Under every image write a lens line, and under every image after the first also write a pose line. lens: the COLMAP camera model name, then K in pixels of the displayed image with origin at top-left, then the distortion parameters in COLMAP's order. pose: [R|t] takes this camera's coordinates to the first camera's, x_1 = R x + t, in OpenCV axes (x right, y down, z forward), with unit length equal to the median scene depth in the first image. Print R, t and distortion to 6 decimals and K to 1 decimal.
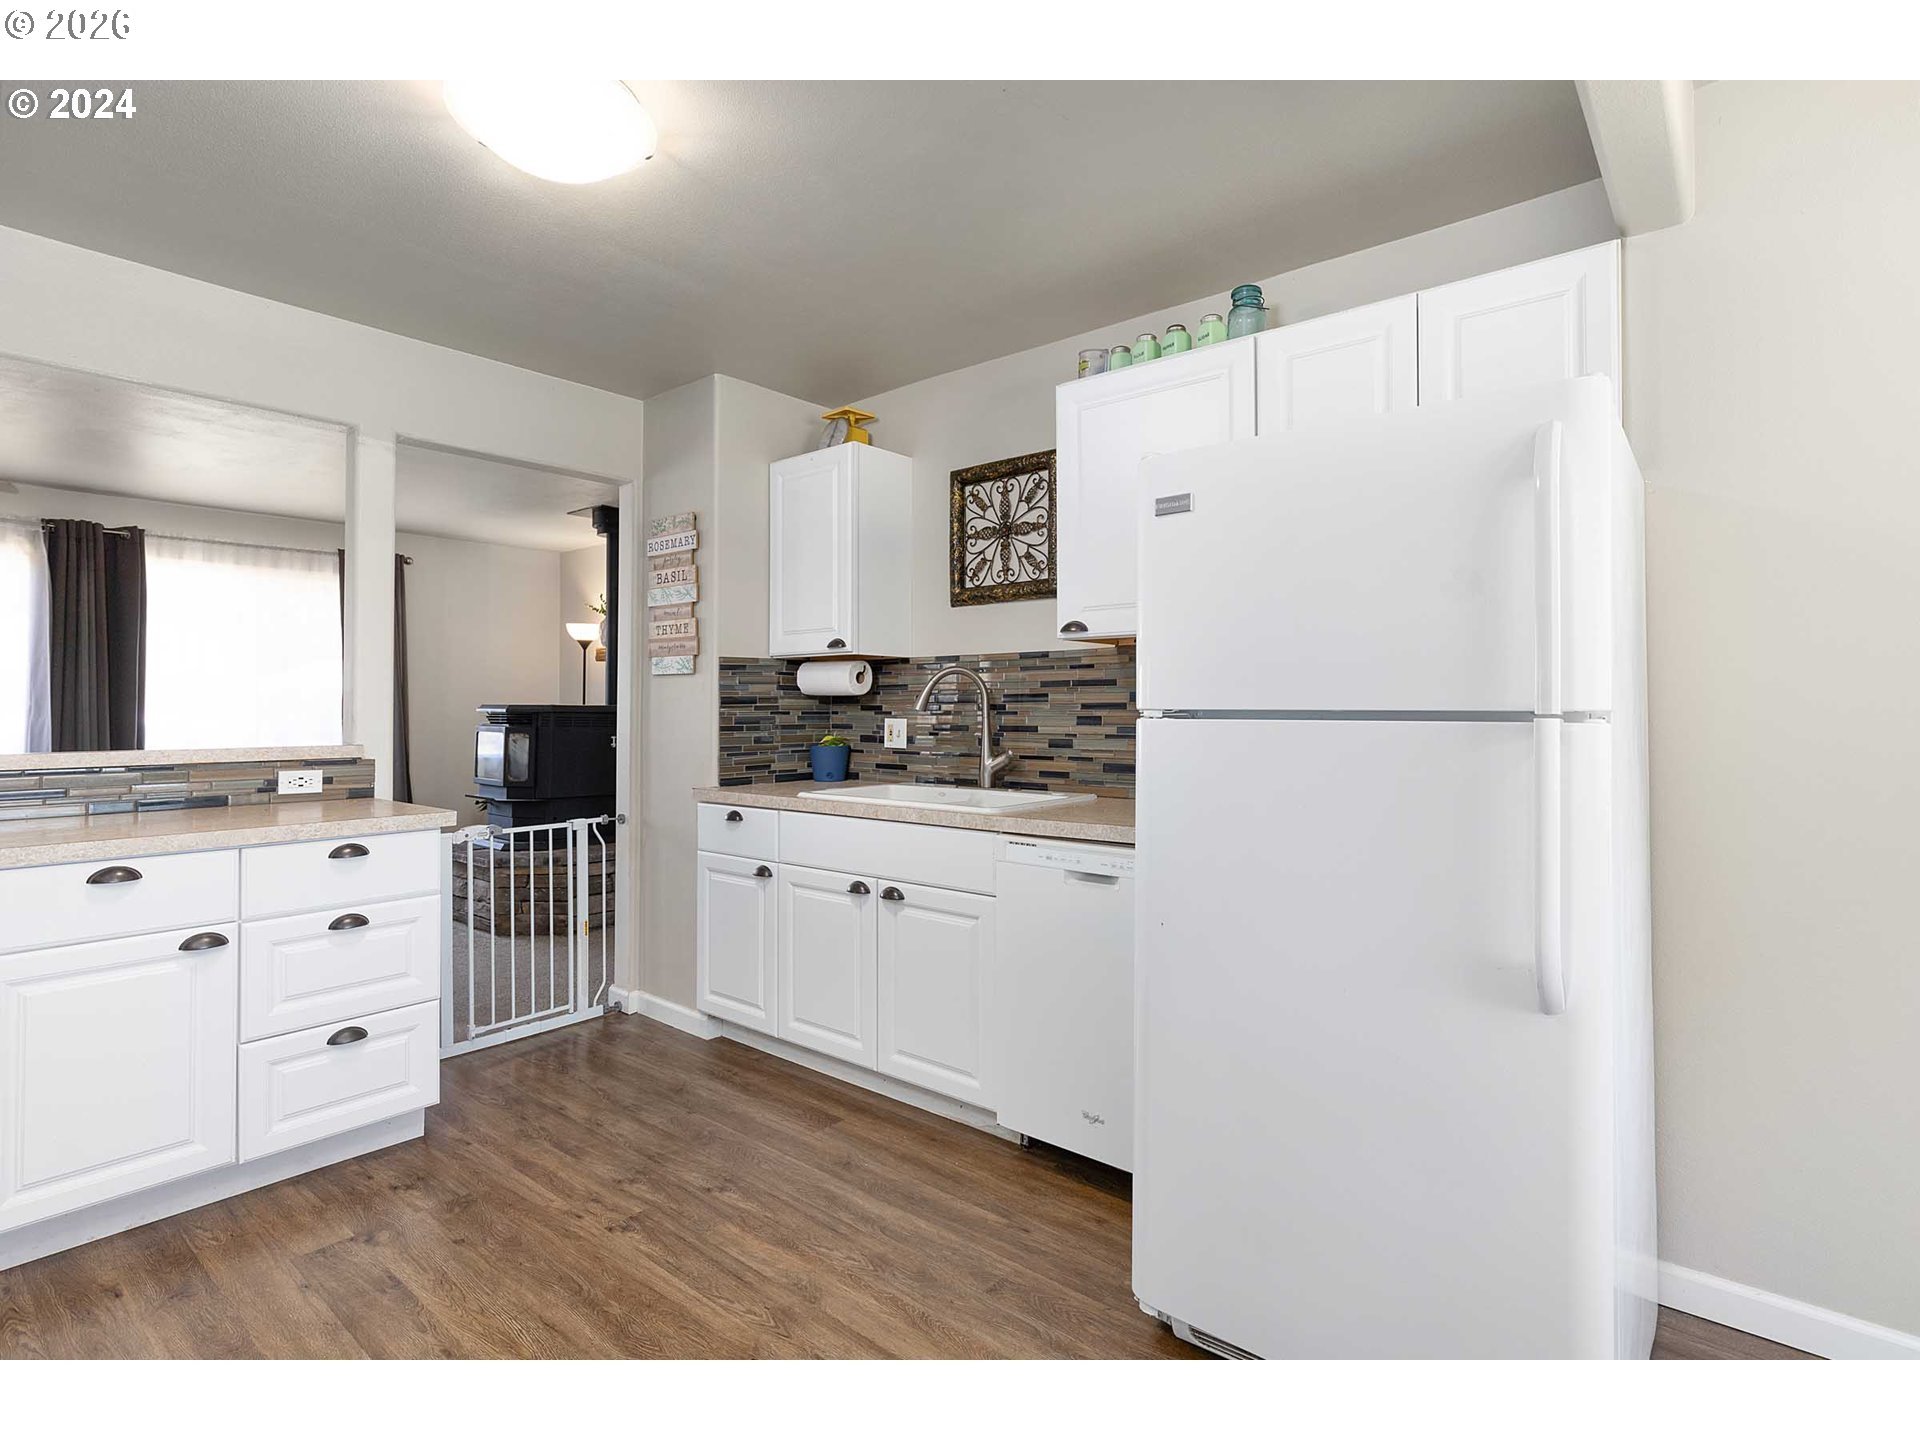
lens RADIAL K [[933.4, 0, 950.7], [0, 933.4, 704.5], [0, 0, 1]] dist [-0.000304, 0.000539]
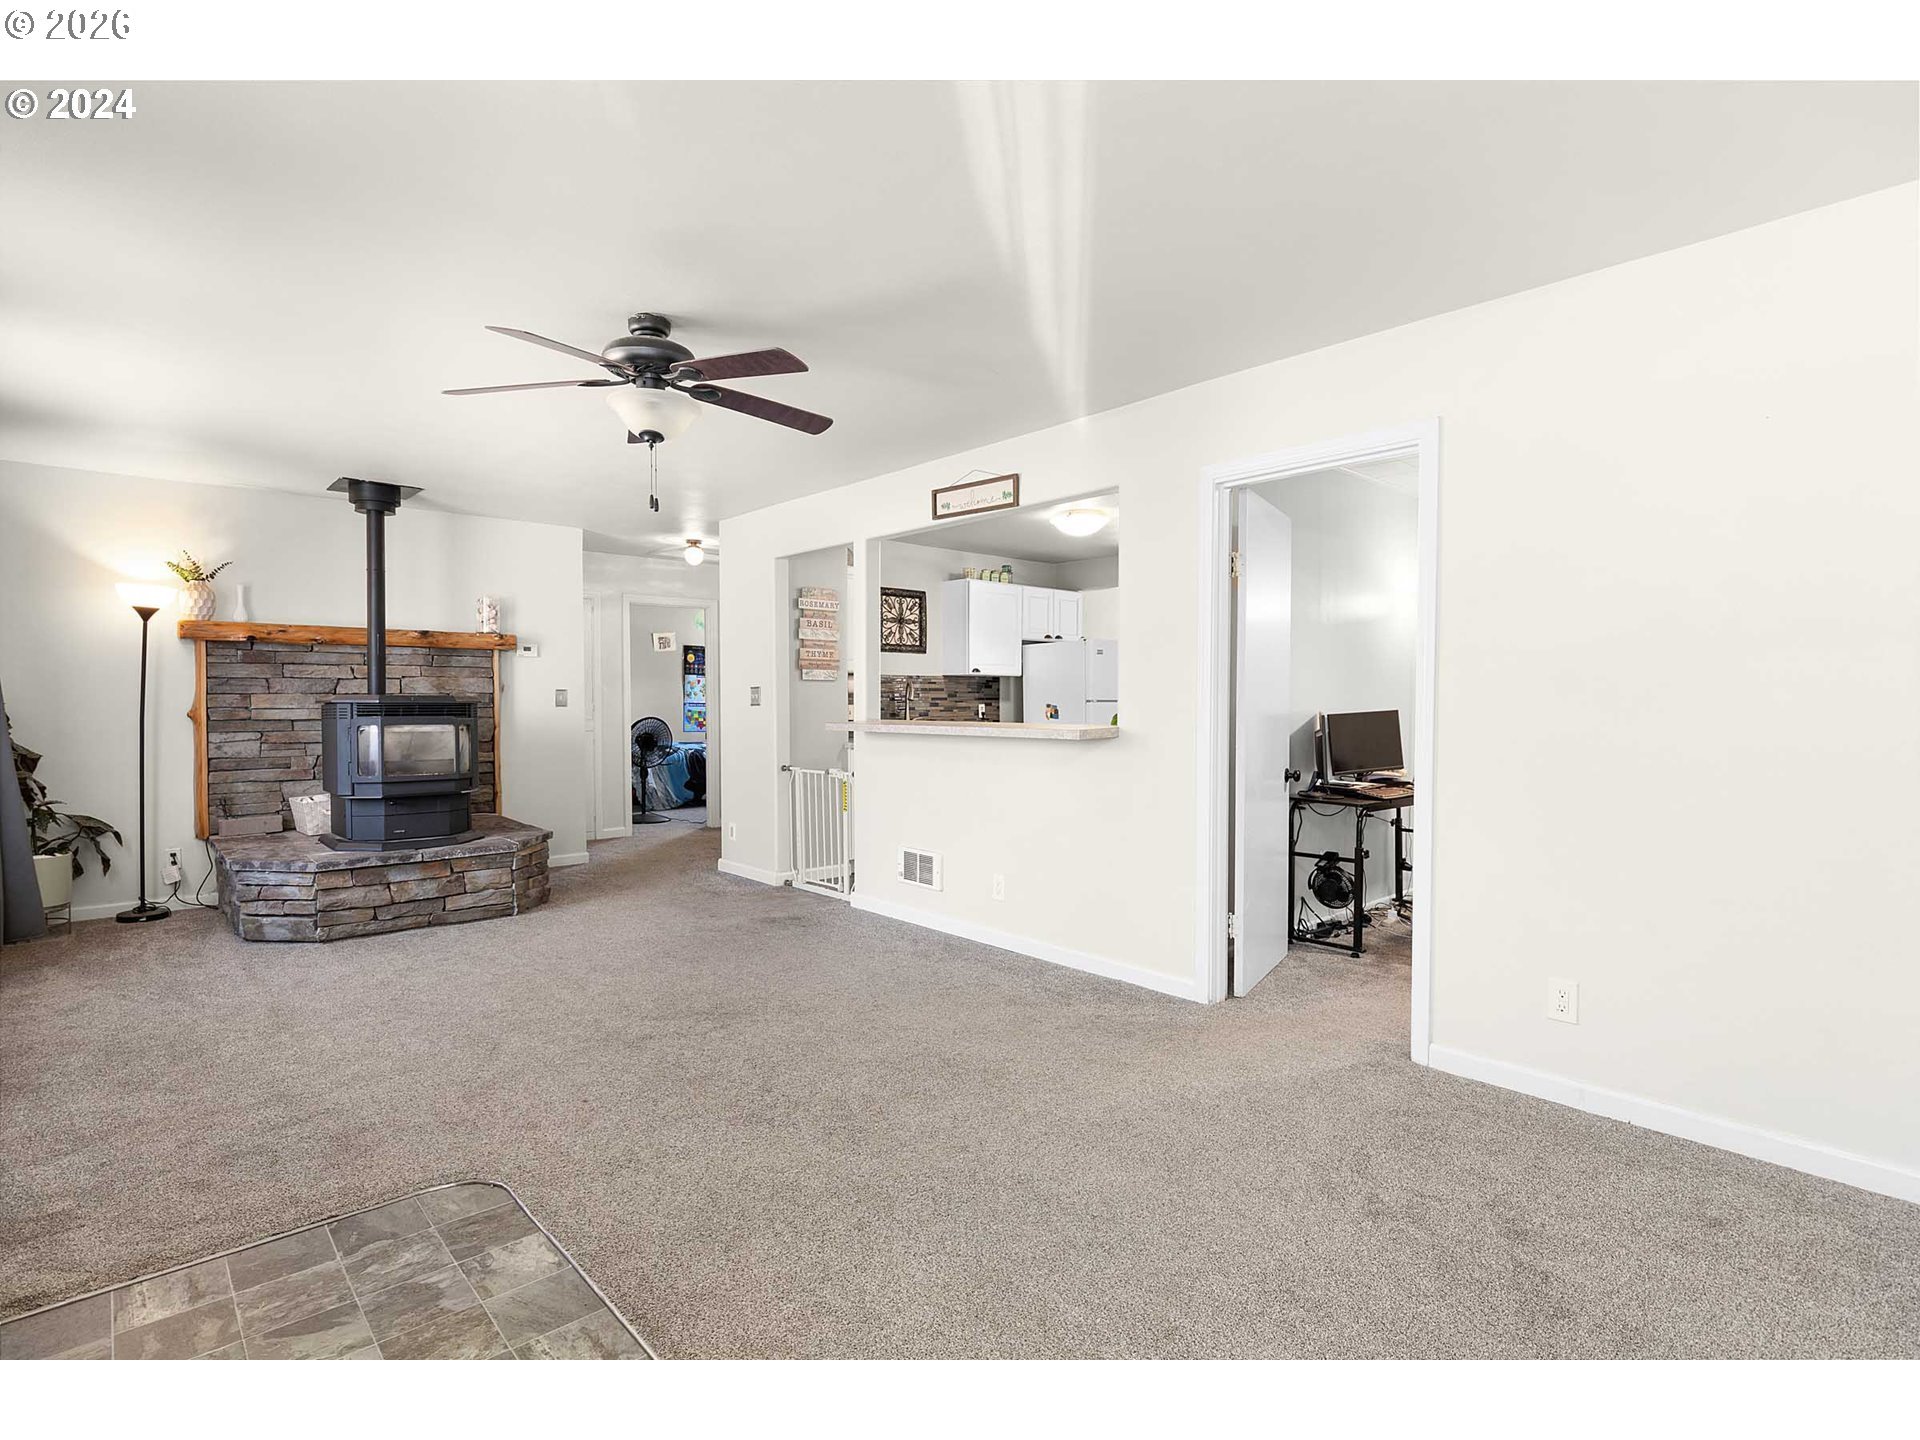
lens RADIAL K [[954.7, 0, 960.0], [0, 954.7, 715.7], [0, 0, 1]] dist [0.002602, -0.000733]
pose [[0.140811, -0.016040, 0.989907, -2.158399], [-0.004864, 0.999845, 0.016893, 0.002903], [-0.990025, -0.007194, 0.140711, 0.524458]]
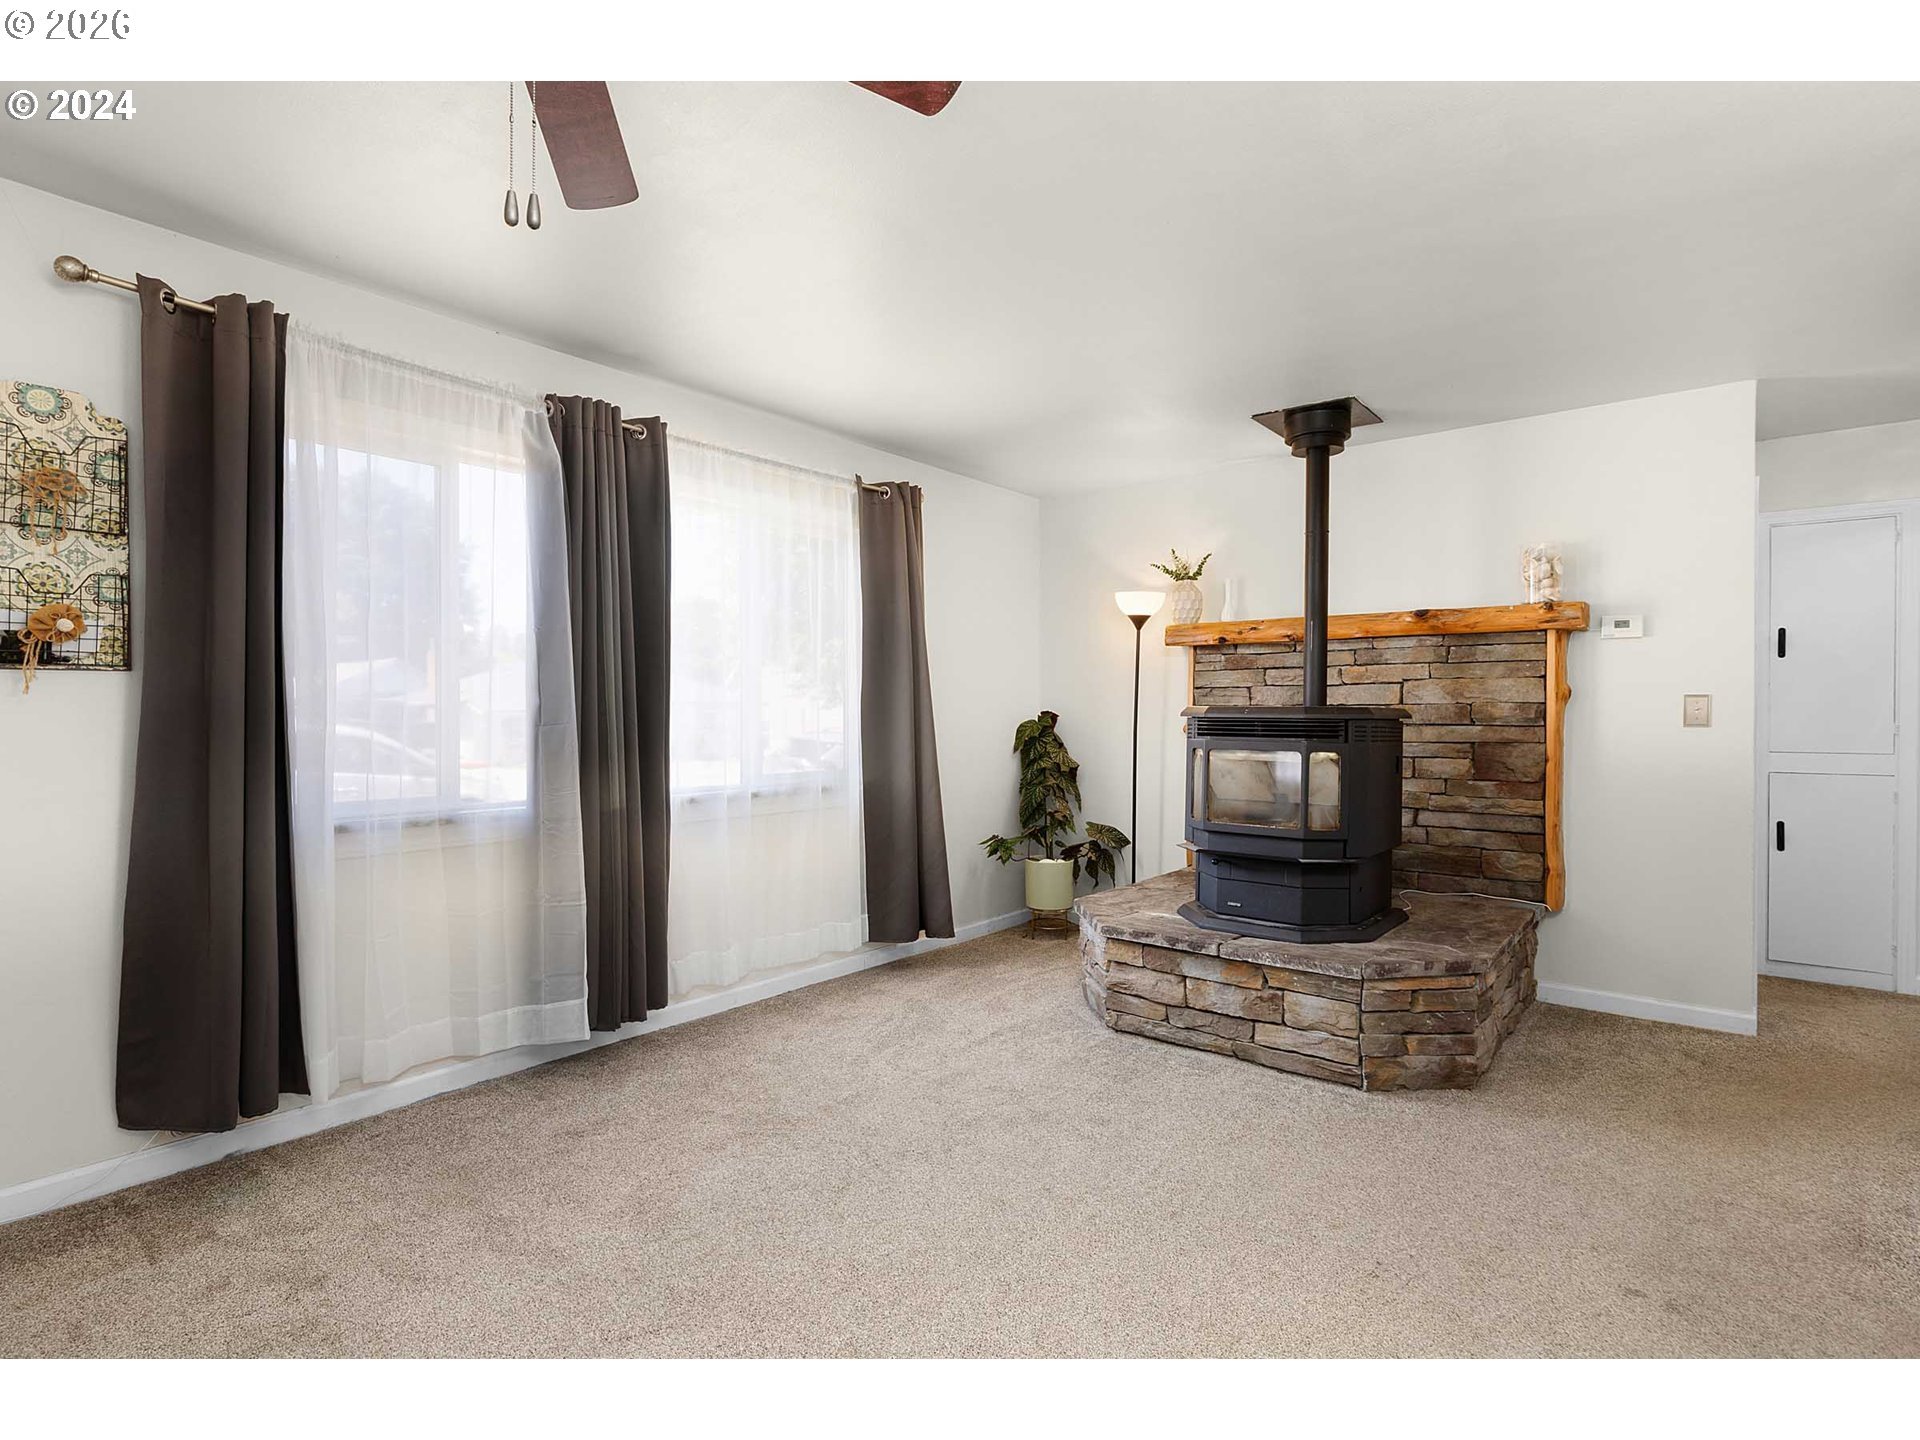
lens RADIAL K [[954.7, 0, 960.0], [0, 954.7, 715.7], [0, 0, 1]] dist [0.002602, -0.000733]
pose [[0.999864, 0.002905, 0.016260, -1.106194], [-0.003066, 0.999947, 0.009876, 0.001089], [-0.016231, -0.009925, 0.999819, 0.580481]]
